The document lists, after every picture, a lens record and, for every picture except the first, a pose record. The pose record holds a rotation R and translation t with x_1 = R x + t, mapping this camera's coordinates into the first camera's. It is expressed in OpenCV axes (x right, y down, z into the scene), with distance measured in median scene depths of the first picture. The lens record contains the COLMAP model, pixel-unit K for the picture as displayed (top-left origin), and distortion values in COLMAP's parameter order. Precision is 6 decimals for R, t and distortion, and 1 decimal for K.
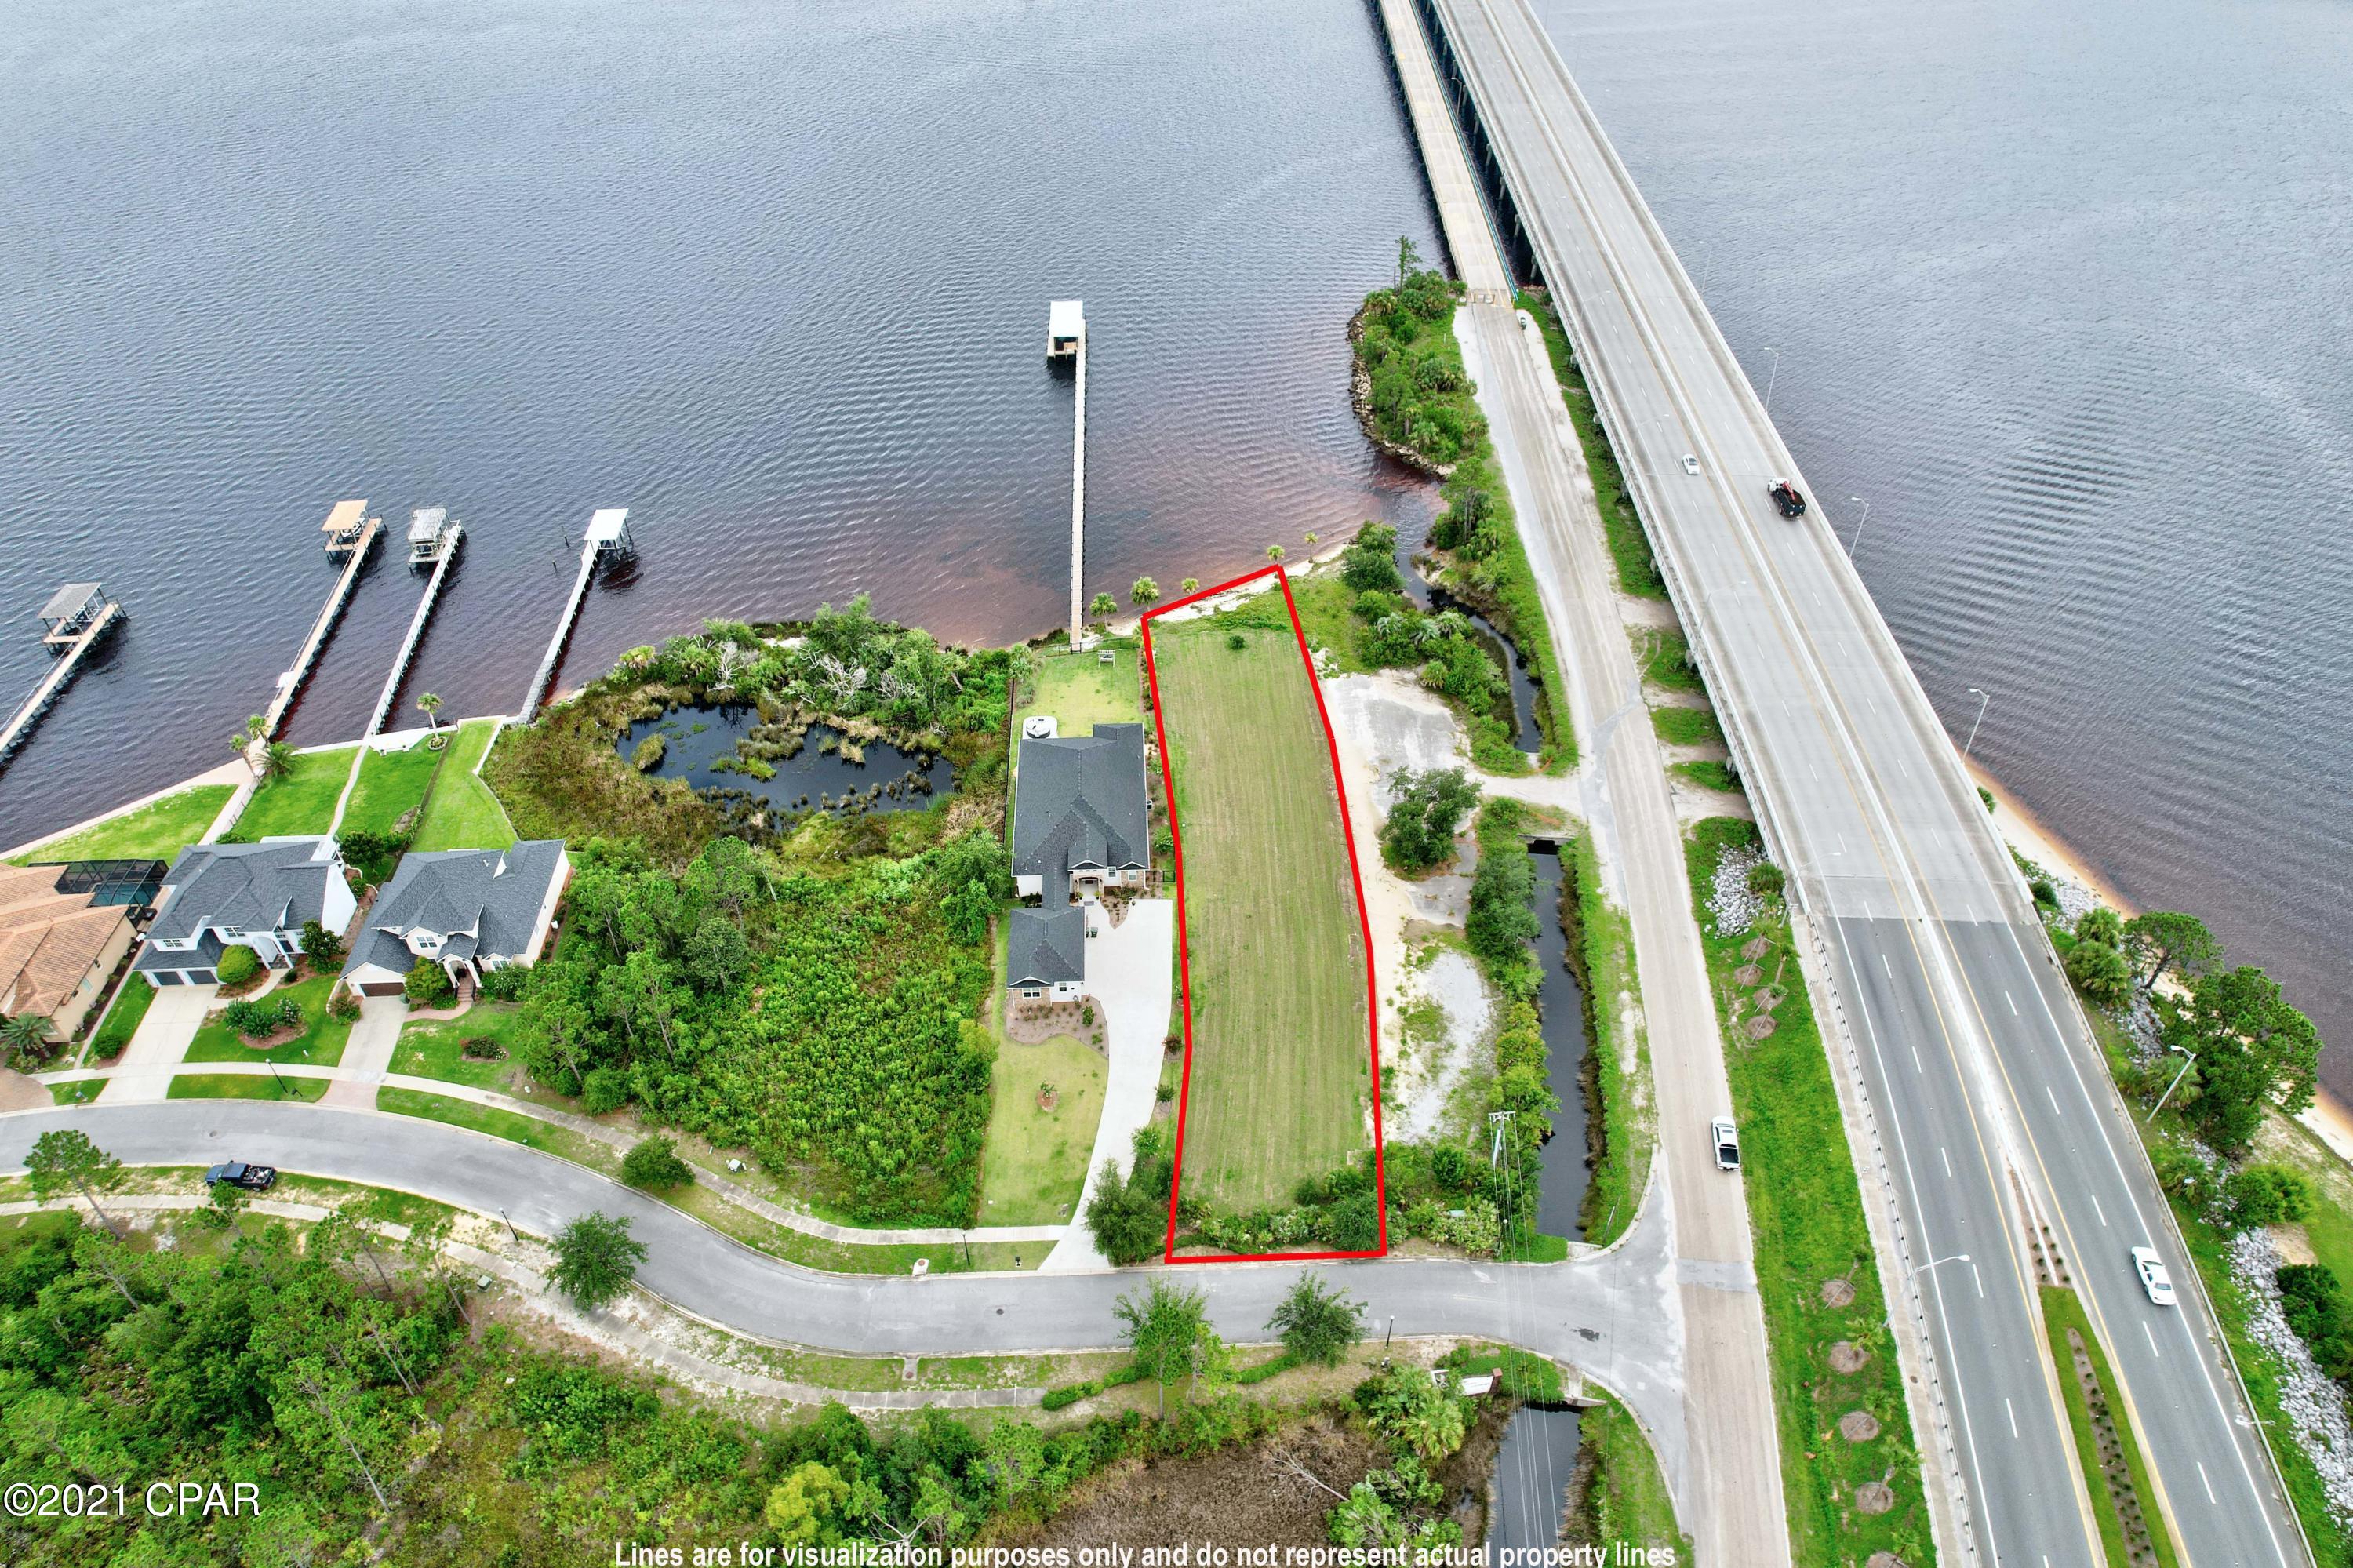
lens RADIAL K [[1507.4, 0, 1172.8], [0, 1507.4, 809.4], [0, 0, 1]] dist [-0.066890, 0.059583]
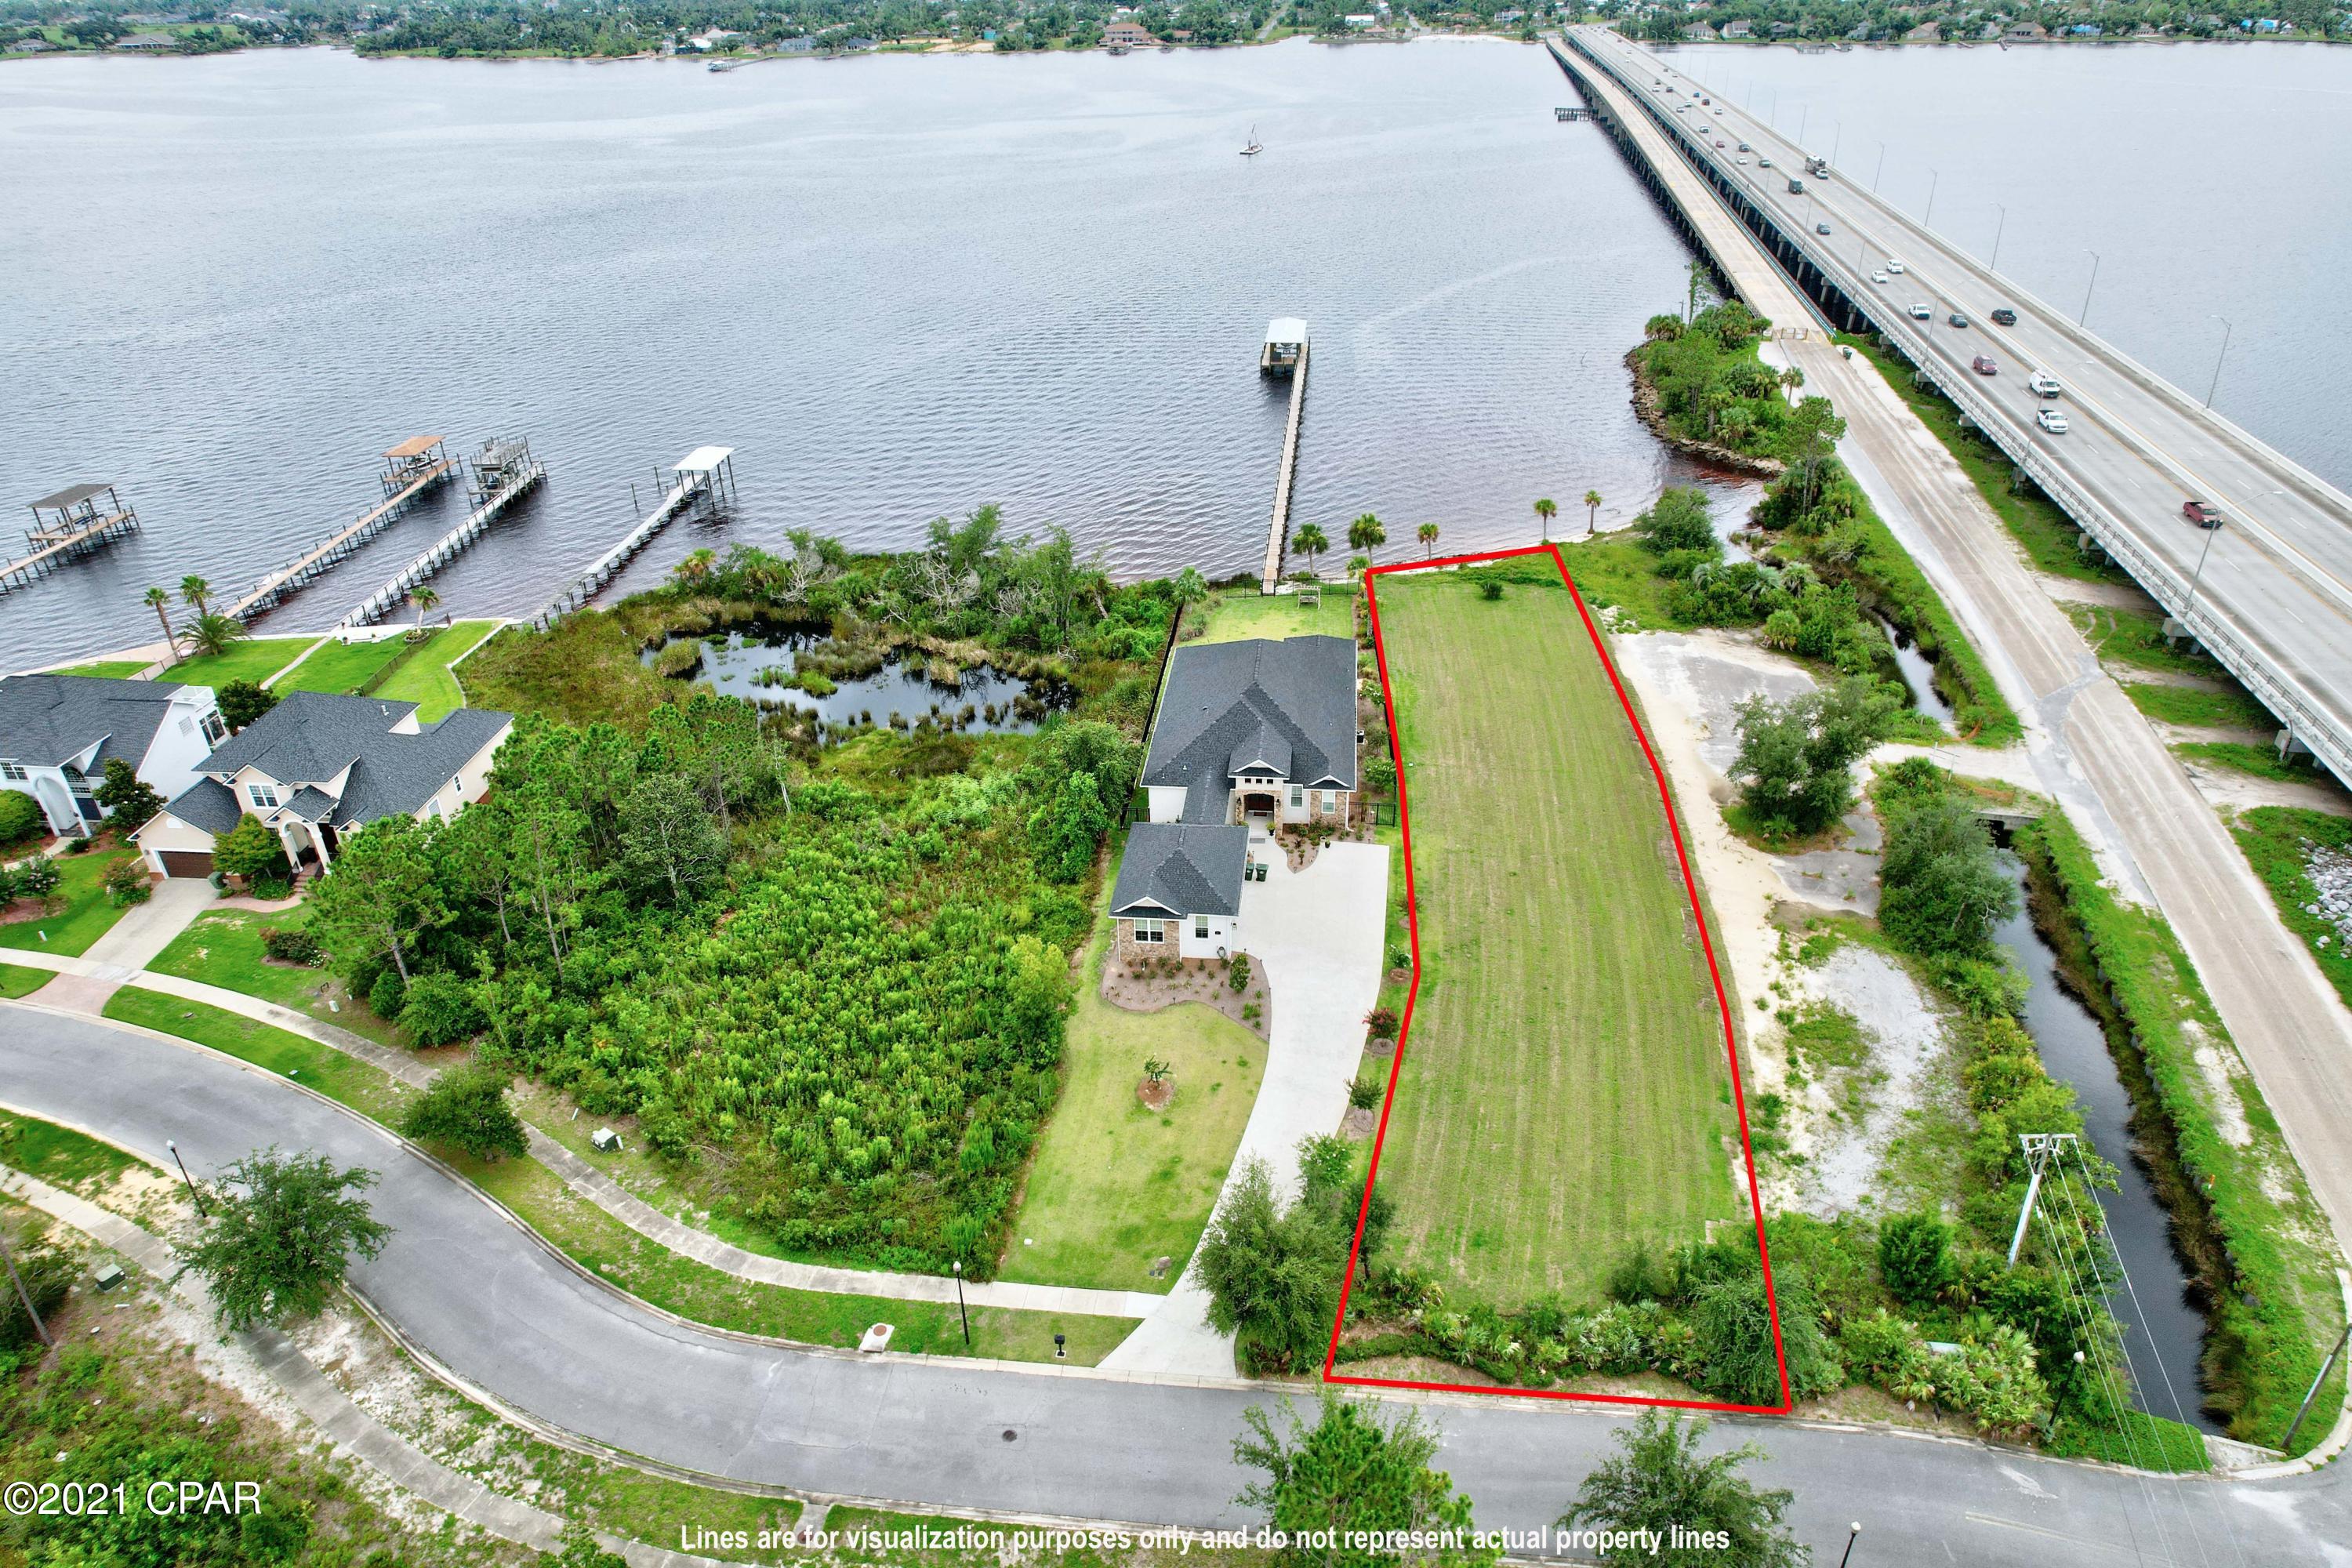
lens RADIAL K [[1506.7, 0, 1172.9], [0, 1506.7, 788.0], [0, 0, 1]] dist [-0.066890, 0.059583]
pose [[0.988701, 0.058582, -0.137981, -0.004813], [-0.087023, 0.973794, -0.210126, 0.188555], [0.122056, 0.219759, 0.967889, 0.400399]]
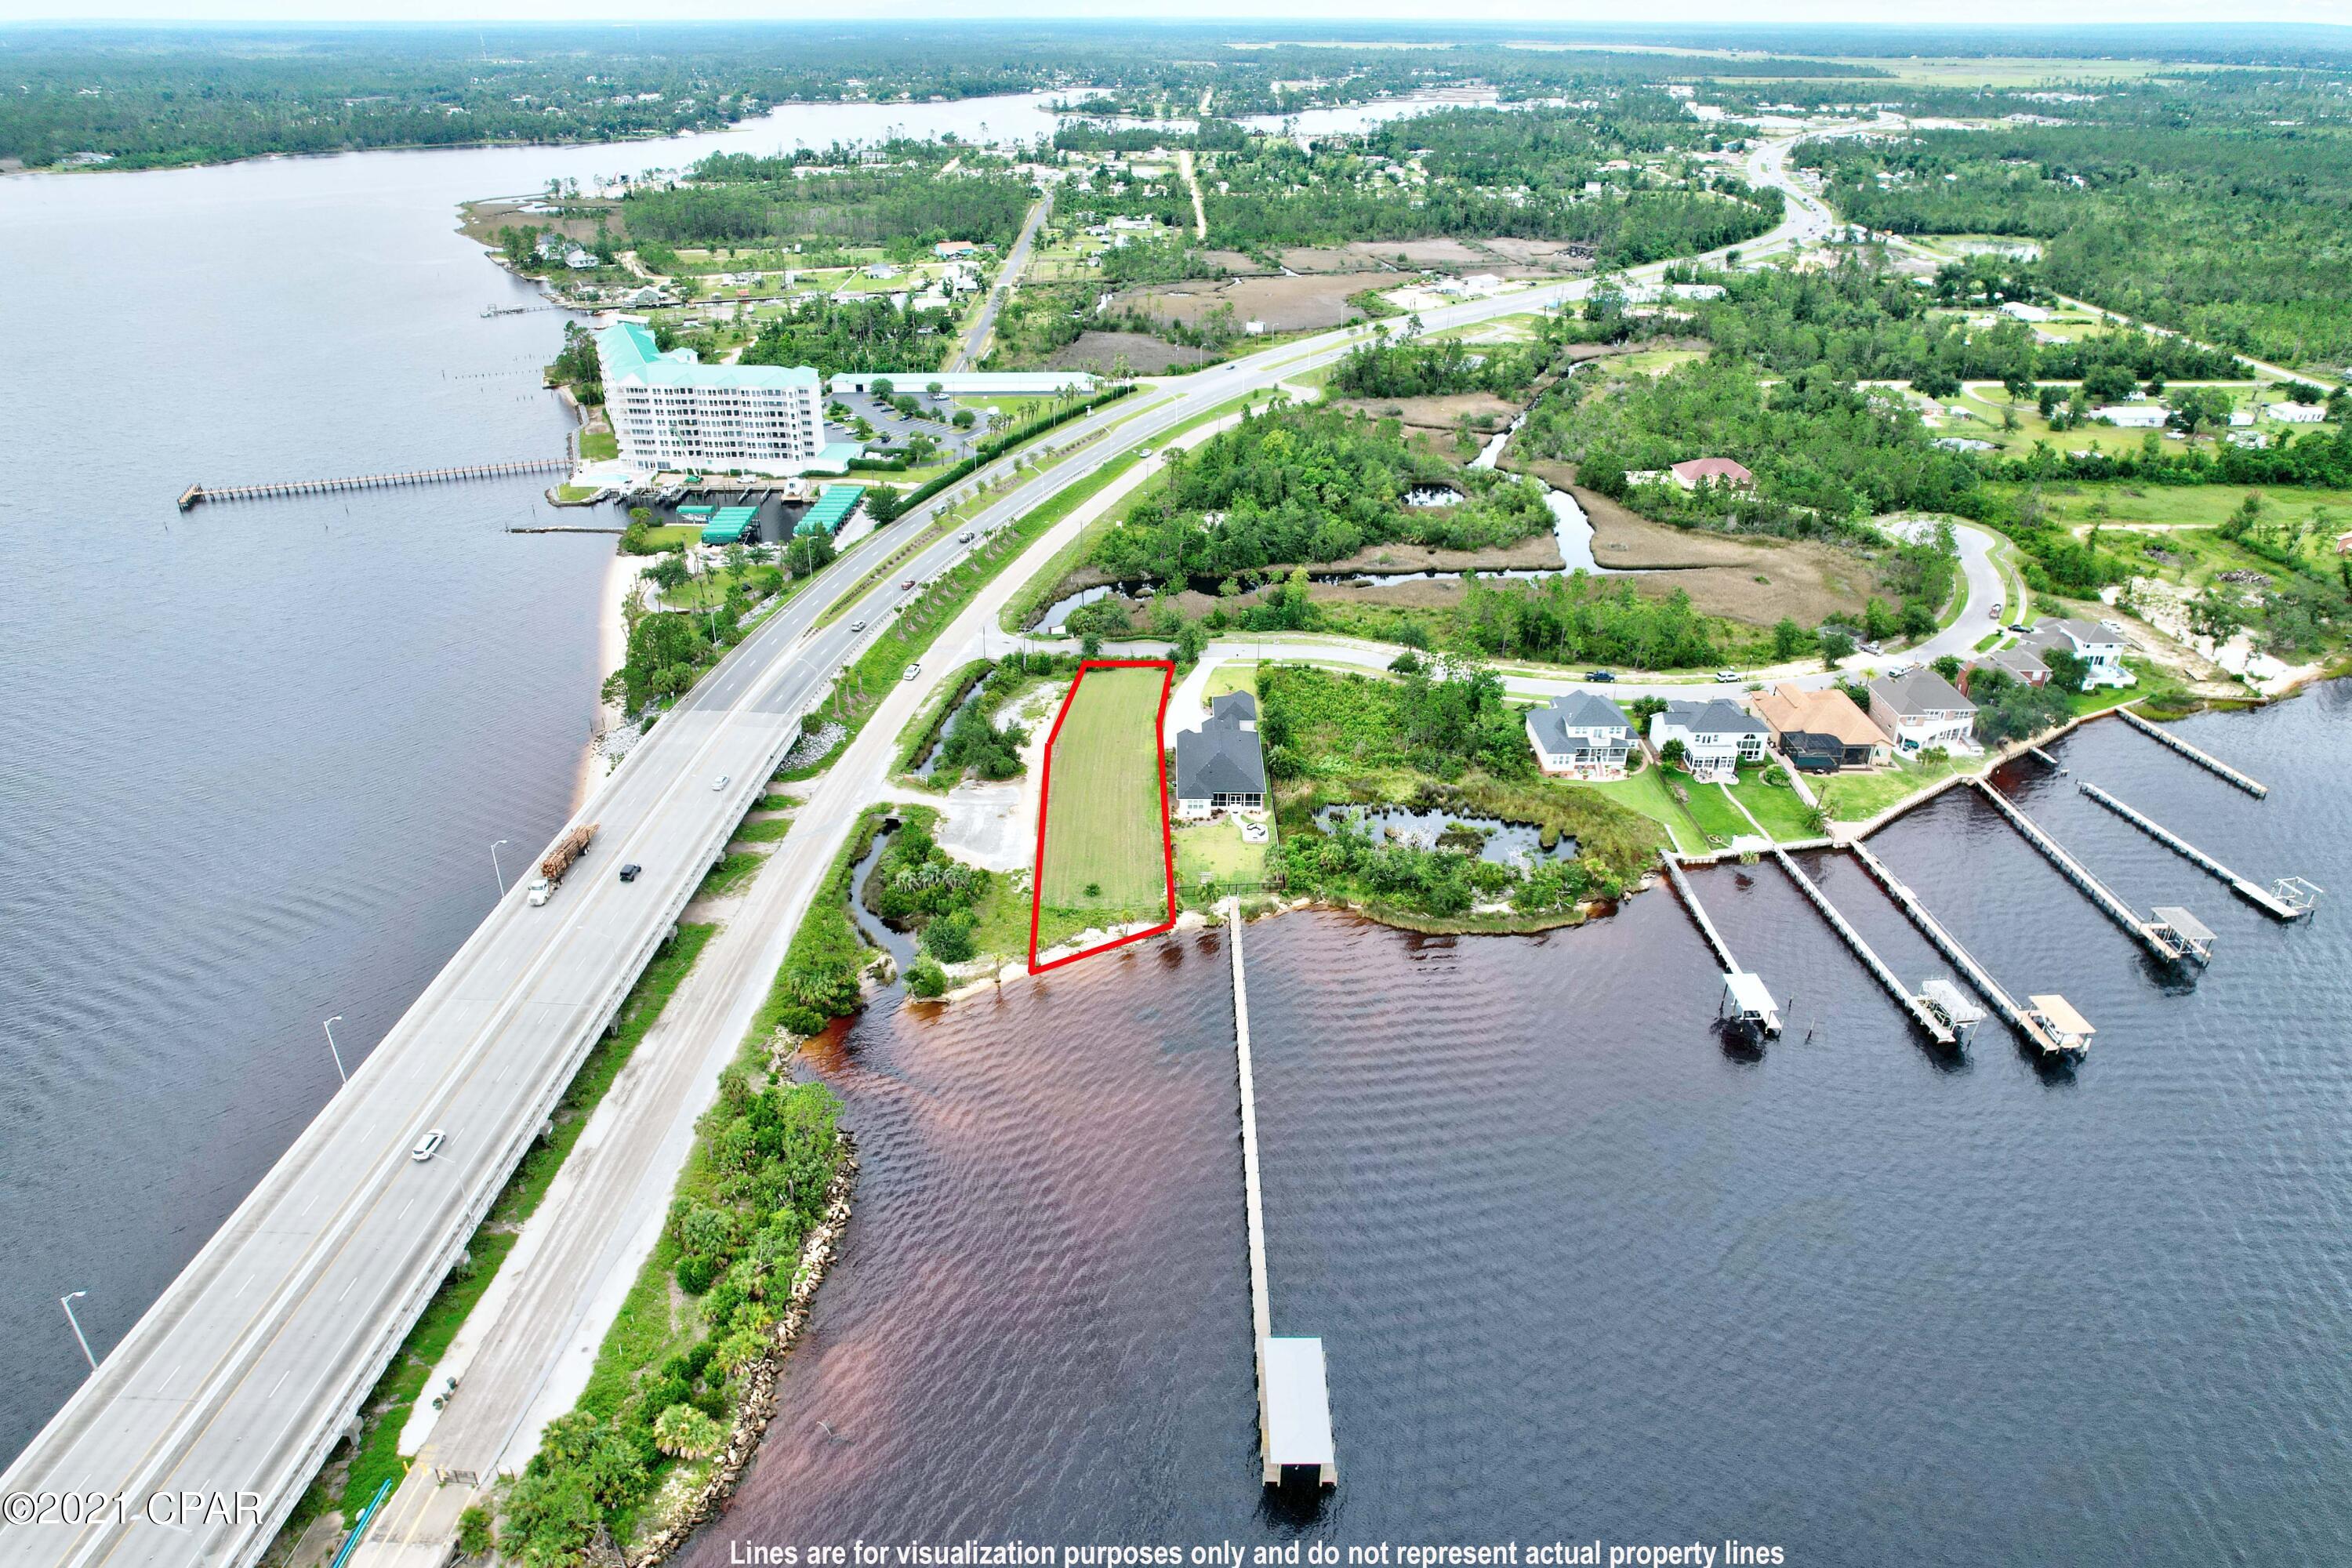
lens RADIAL K [[1506.7, 0, 1174.6], [0, 1506.7, 771.5], [0, 0, 1]] dist [-0.066890, 0.059583]
pose [[-0.999292, -0.017590, 0.033255, -0.073552], [0.024928, 0.352438, 0.935503, -1.584010], [-0.028176, 0.935670, -0.351750, 1.717446]]
